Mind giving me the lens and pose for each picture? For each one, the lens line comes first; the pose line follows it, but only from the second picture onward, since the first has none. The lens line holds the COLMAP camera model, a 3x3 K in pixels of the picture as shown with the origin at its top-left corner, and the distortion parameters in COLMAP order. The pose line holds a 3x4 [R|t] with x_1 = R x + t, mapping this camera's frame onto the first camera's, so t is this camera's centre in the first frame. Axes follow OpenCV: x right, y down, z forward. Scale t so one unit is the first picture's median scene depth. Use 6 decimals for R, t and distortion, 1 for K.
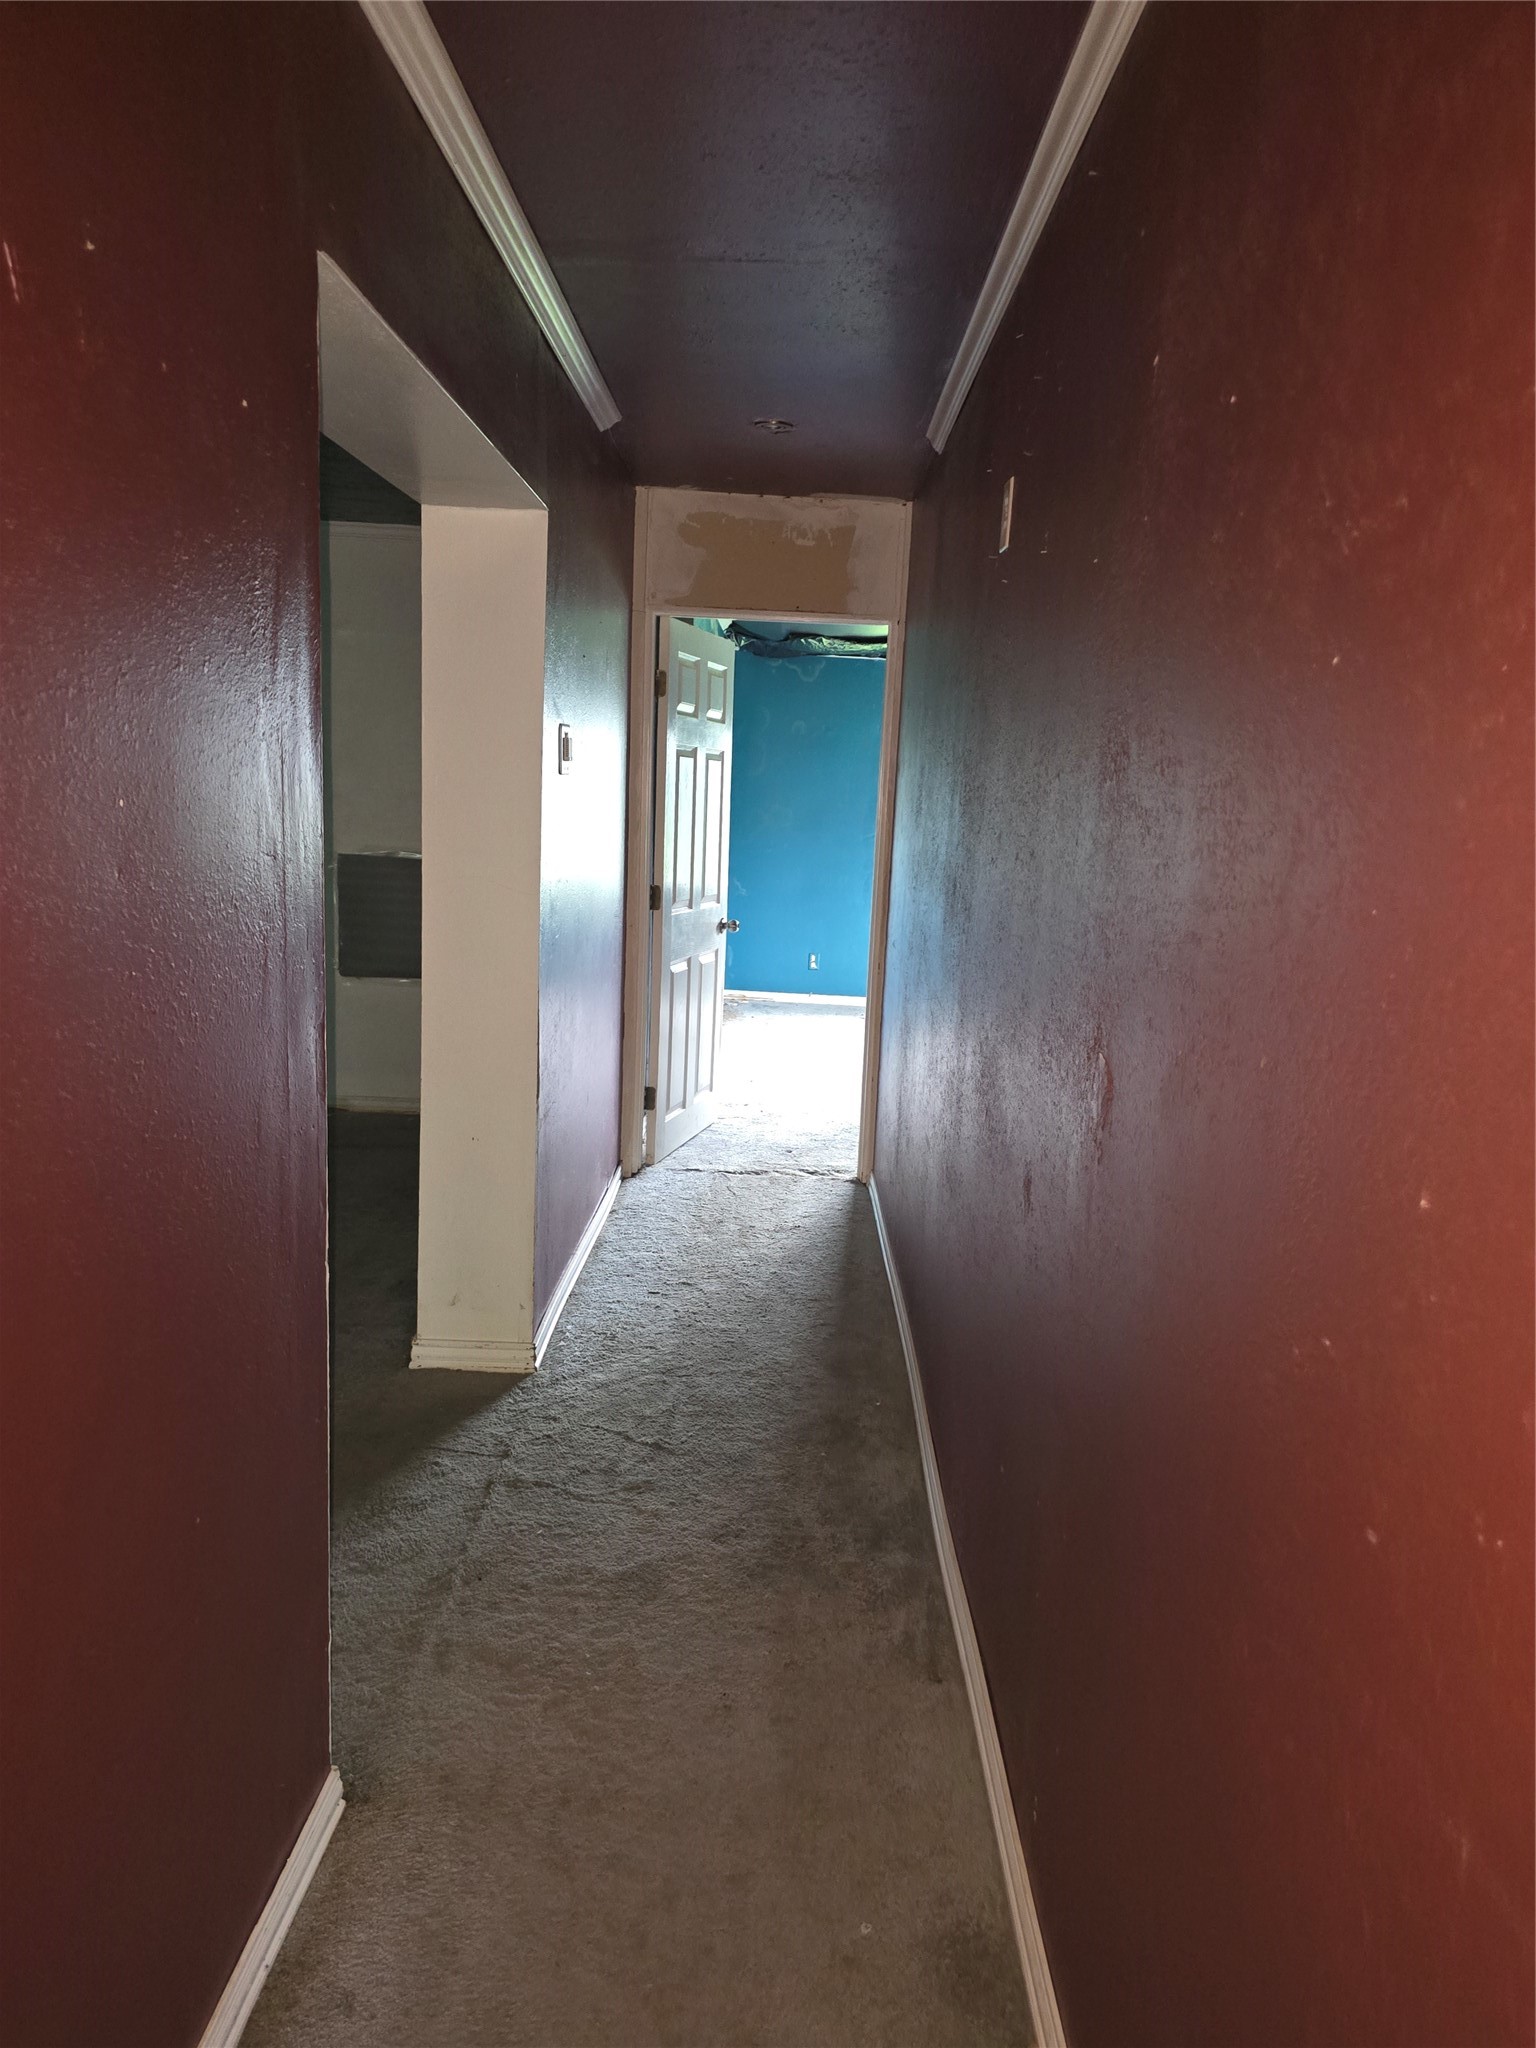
lens RADIAL K [[1487.8, 0, 768.0], [0, 1487.8, 1024.0], [0, 0, 1]] dist [0.065996, -0.066975]
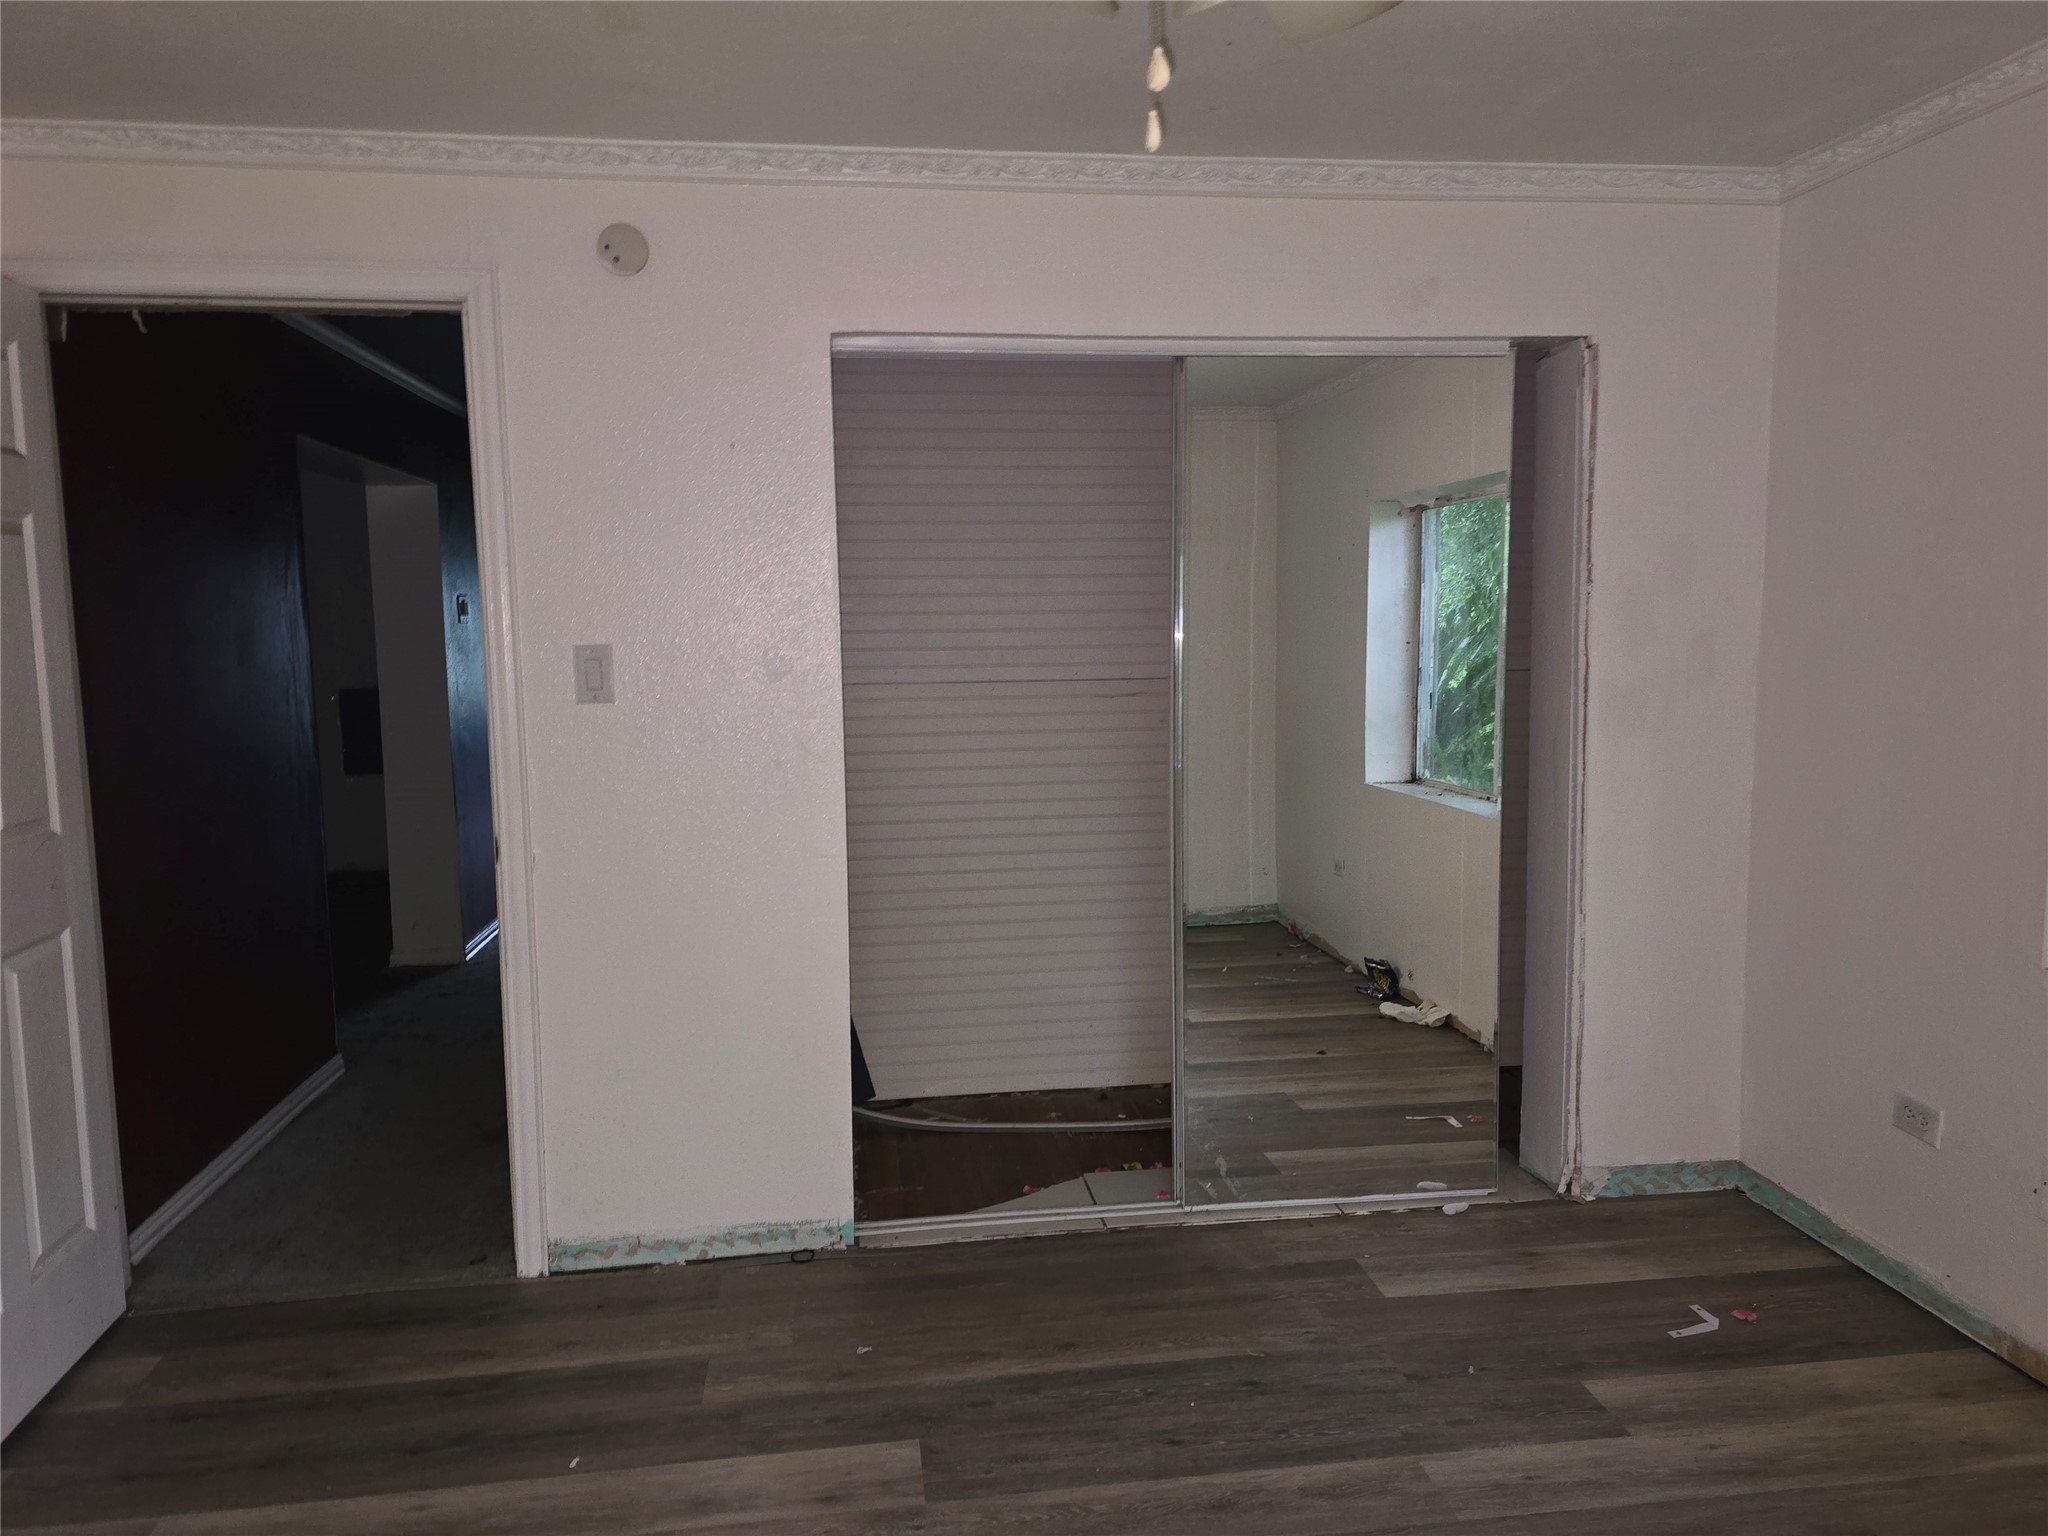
lens RADIAL K [[1487.8, 0, 1024.0], [0, 1487.8, 768.0], [0, 0, 1]] dist [0.065996, -0.066975]
pose [[0.985347, -0.070052, 0.155515, 0.283601], [0.079485, 0.995302, -0.055284, 0.180030], [-0.150912, 0.066835, 0.986285, -0.987053]]
